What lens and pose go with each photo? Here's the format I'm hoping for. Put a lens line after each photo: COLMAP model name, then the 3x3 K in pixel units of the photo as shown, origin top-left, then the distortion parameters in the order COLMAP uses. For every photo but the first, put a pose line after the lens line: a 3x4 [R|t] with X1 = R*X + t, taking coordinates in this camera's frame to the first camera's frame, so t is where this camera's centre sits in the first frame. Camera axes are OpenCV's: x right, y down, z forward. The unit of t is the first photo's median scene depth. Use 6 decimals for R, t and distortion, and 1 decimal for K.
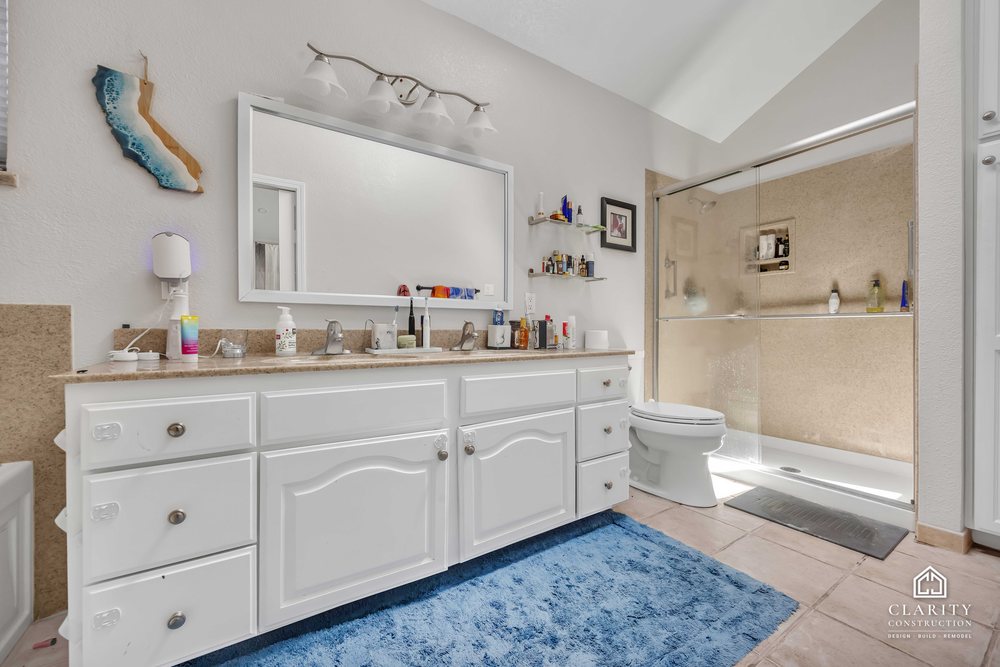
lens RADIAL K [[404.3, 0, 502.6], [0, 404.3, 331.5], [0, 0, 1]] dist [0.000181, -0.000210]
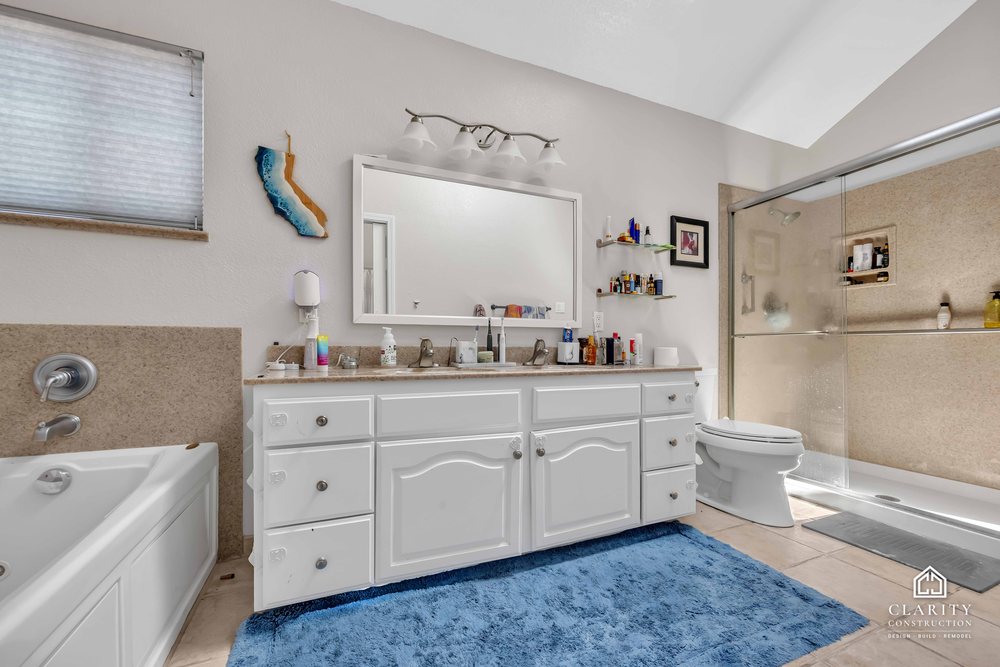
lens RADIAL K [[410.3, 0, 496.1], [0, 410.3, 345.1], [0, 0, 1]] dist [-0.002730, 0.000130]
pose [[0.981871, 0.001051, -0.189549, 0.008382], [-0.002167, 0.999982, -0.005679, -0.001246], [0.189539, 0.005987, 0.981855, -0.093037]]
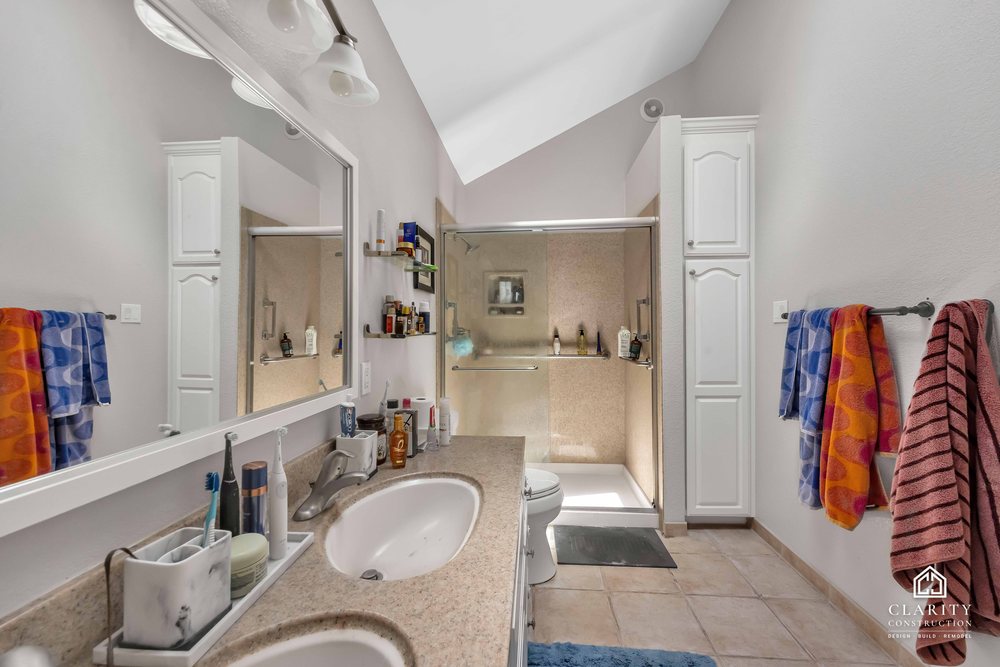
lens RADIAL K [[397.4, 0, 487.7], [0, 397.4, 319.5], [0, 0, 1]] dist [-0.007644, 0.000170]
pose [[0.605818, 0.004221, 0.795592, -0.289691], [0.004336, 0.999954, -0.008606, -0.146602], [-0.795592, 0.008664, 0.605771, 0.440579]]
